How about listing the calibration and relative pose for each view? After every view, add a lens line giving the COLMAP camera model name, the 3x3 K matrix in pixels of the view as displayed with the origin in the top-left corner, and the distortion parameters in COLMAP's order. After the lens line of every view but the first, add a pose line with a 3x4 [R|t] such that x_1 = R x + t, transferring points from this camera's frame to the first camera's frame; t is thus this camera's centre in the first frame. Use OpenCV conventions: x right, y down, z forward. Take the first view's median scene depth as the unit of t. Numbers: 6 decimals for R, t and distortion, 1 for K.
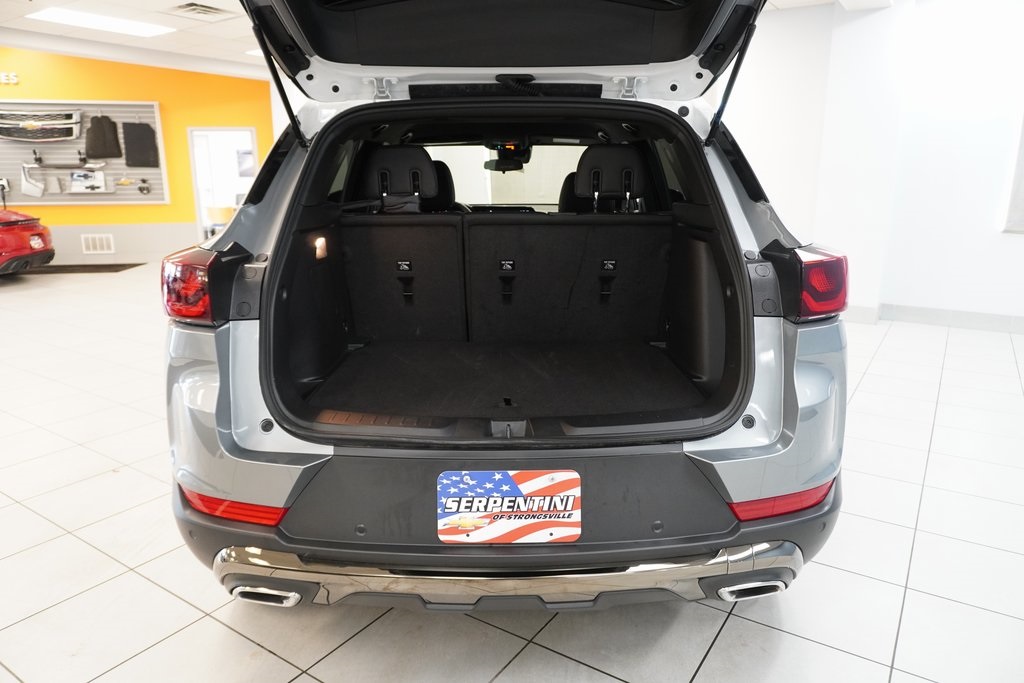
lens RADIAL K [[687.1, 0, 514.7], [0, 687.1, 340.6], [0, 0, 1]] dist [-0.047184, 0.035253]
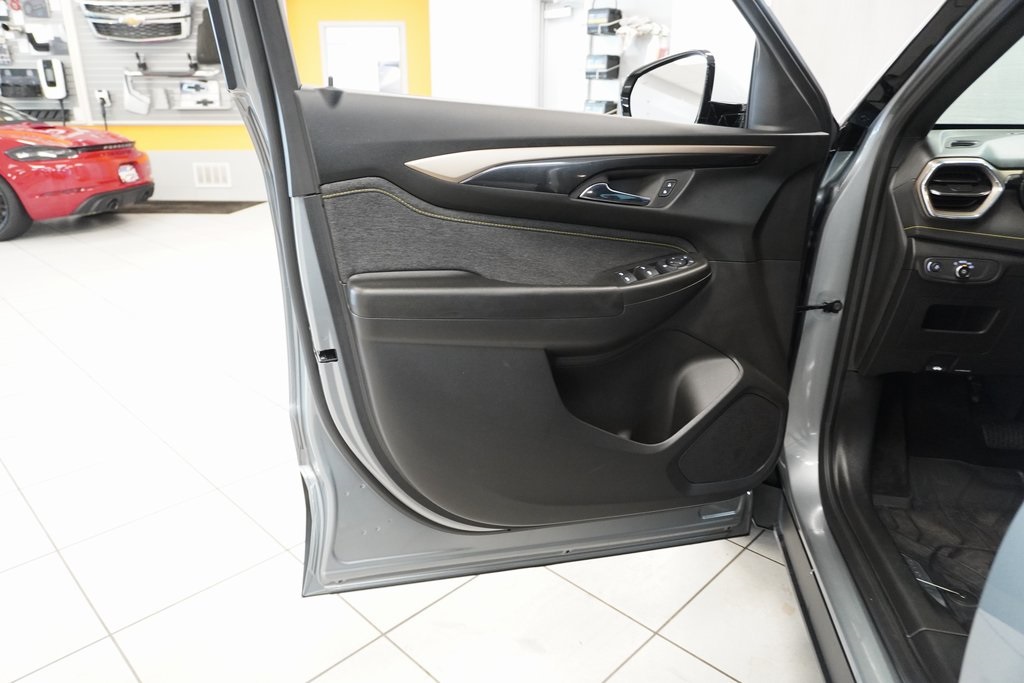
lens RADIAL K [[687.1, 0, 514.7], [0, 687.1, 340.6], [0, 0, 1]] dist [-0.047184, 0.035253]
pose [[0.983471, 0.065559, -0.168783, -0.118989], [-0.048710, 0.993581, 0.102099, -0.049391], [0.174393, -0.092190, 0.980351, 0.266759]]
